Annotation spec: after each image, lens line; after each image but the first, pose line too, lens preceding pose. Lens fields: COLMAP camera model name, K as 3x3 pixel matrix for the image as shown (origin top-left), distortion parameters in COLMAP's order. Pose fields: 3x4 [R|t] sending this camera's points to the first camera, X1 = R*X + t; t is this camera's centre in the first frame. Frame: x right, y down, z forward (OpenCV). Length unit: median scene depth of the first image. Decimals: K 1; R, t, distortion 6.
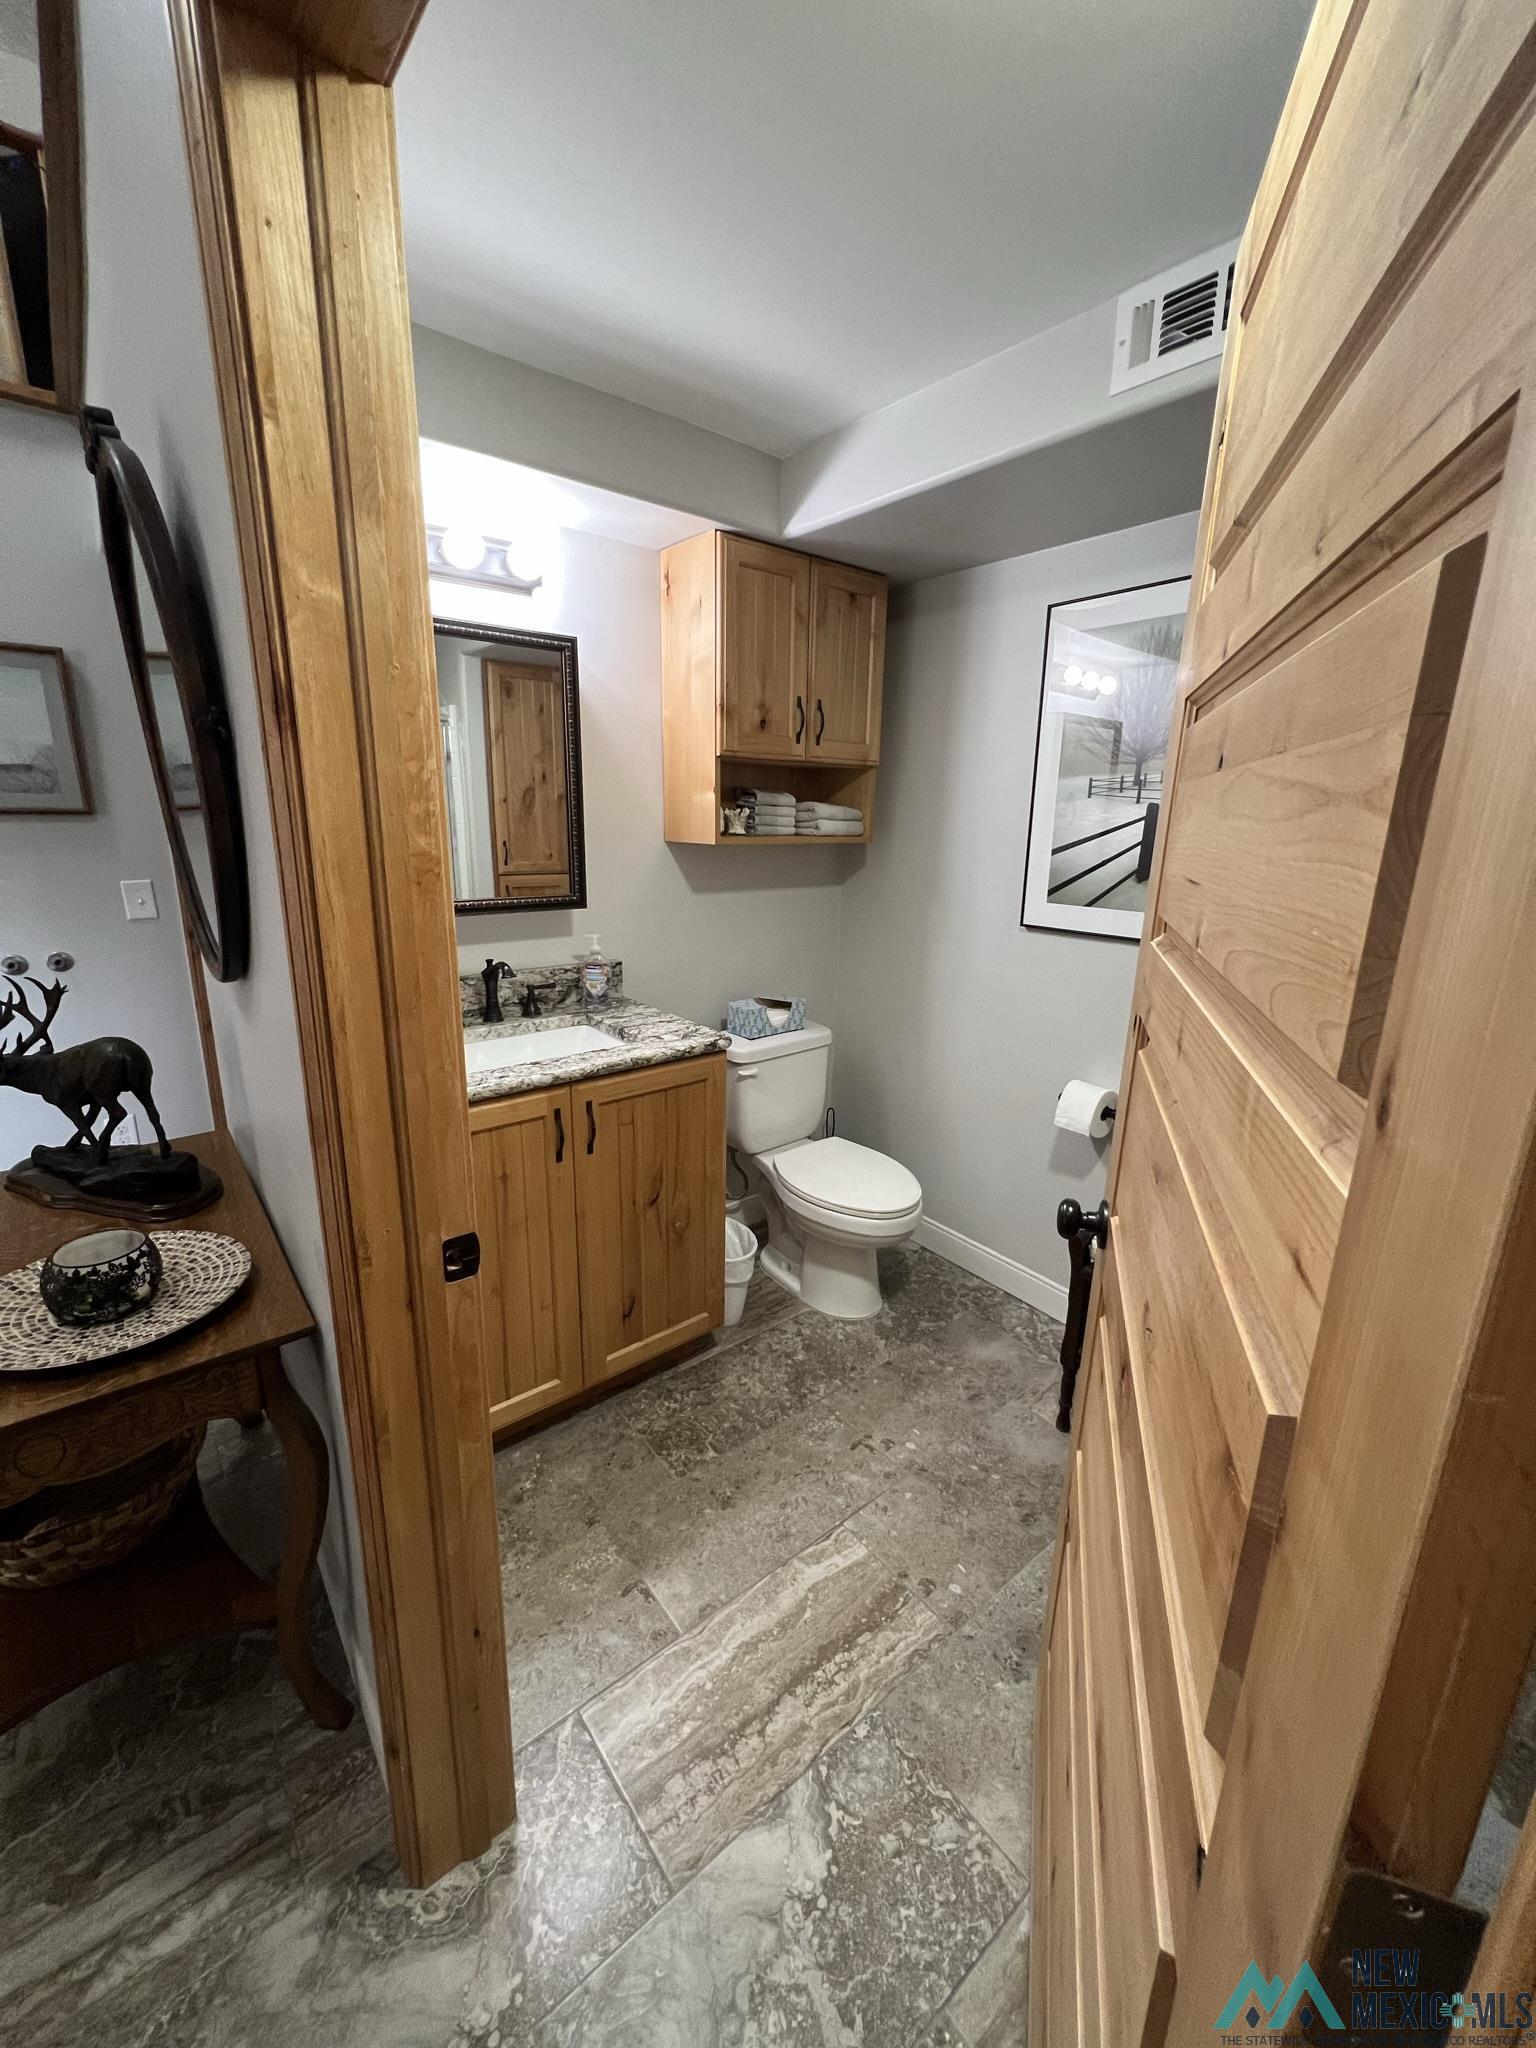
lens RADIAL K [[814.4, 0, 773.0], [0, 814.4, 1016.0], [0, 0, 1]] dist [-0.001029, 0.000726]
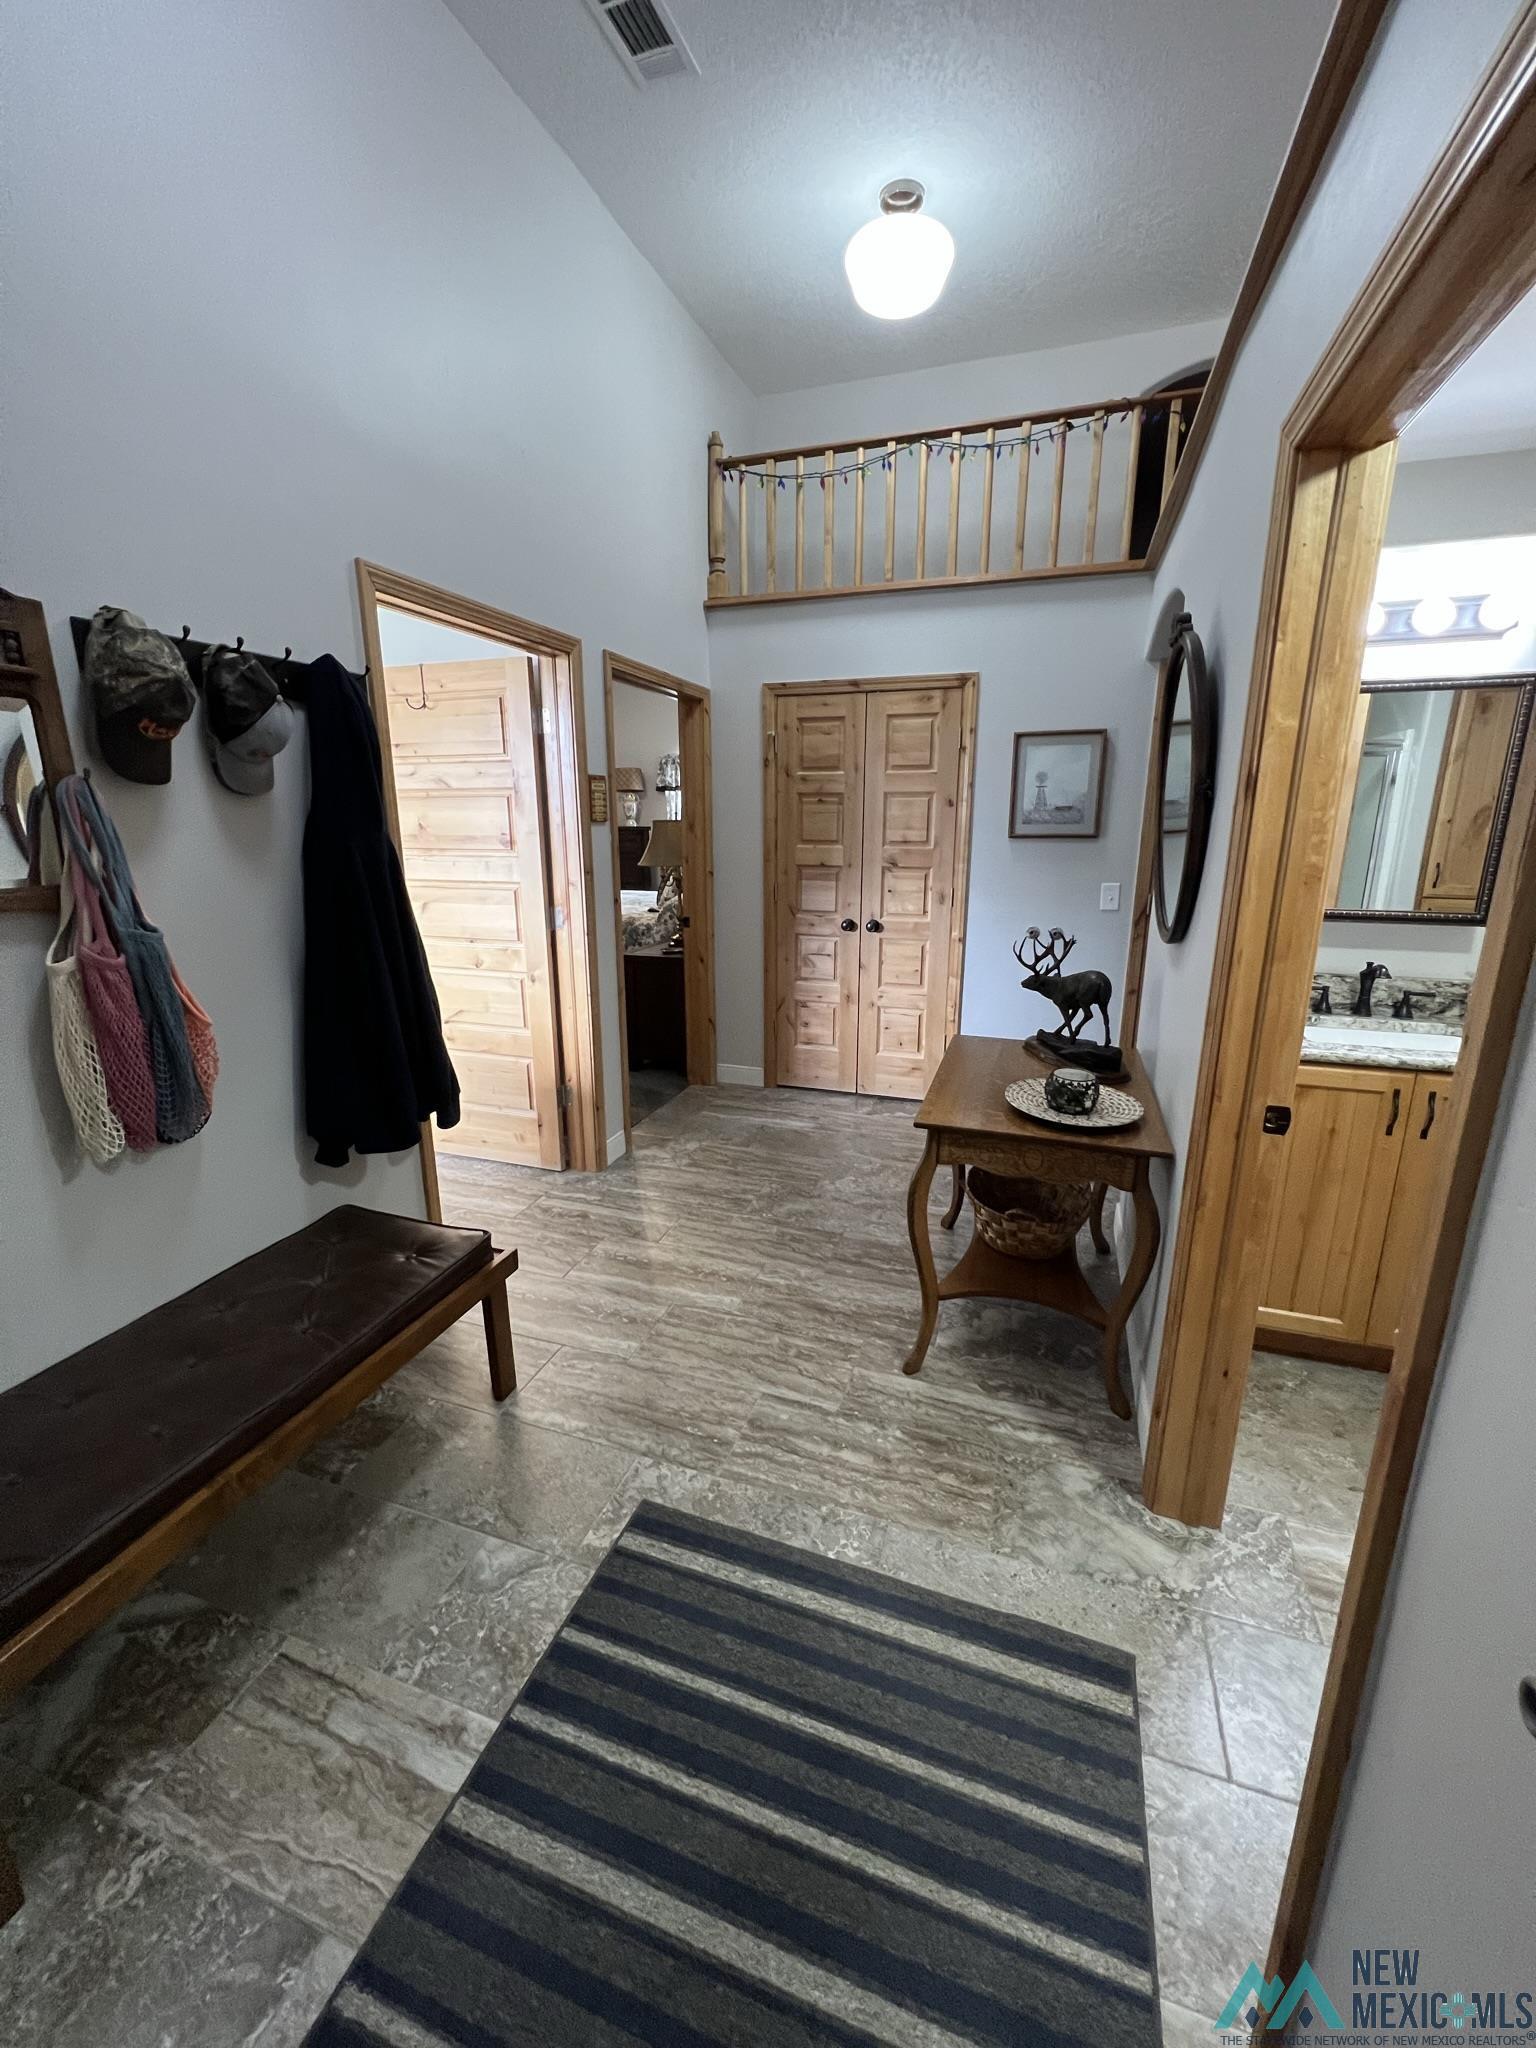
lens RADIAL K [[814.4, 0, 773.0], [0, 814.4, 1016.0], [0, 0, 1]] dist [-0.001029, 0.000726]
pose [[0.527712, 0.180086, -0.830114, 0.248309], [-0.198607, 0.976338, 0.085552, 0.103987], [0.825878, 0.119720, 0.550992, -0.463357]]
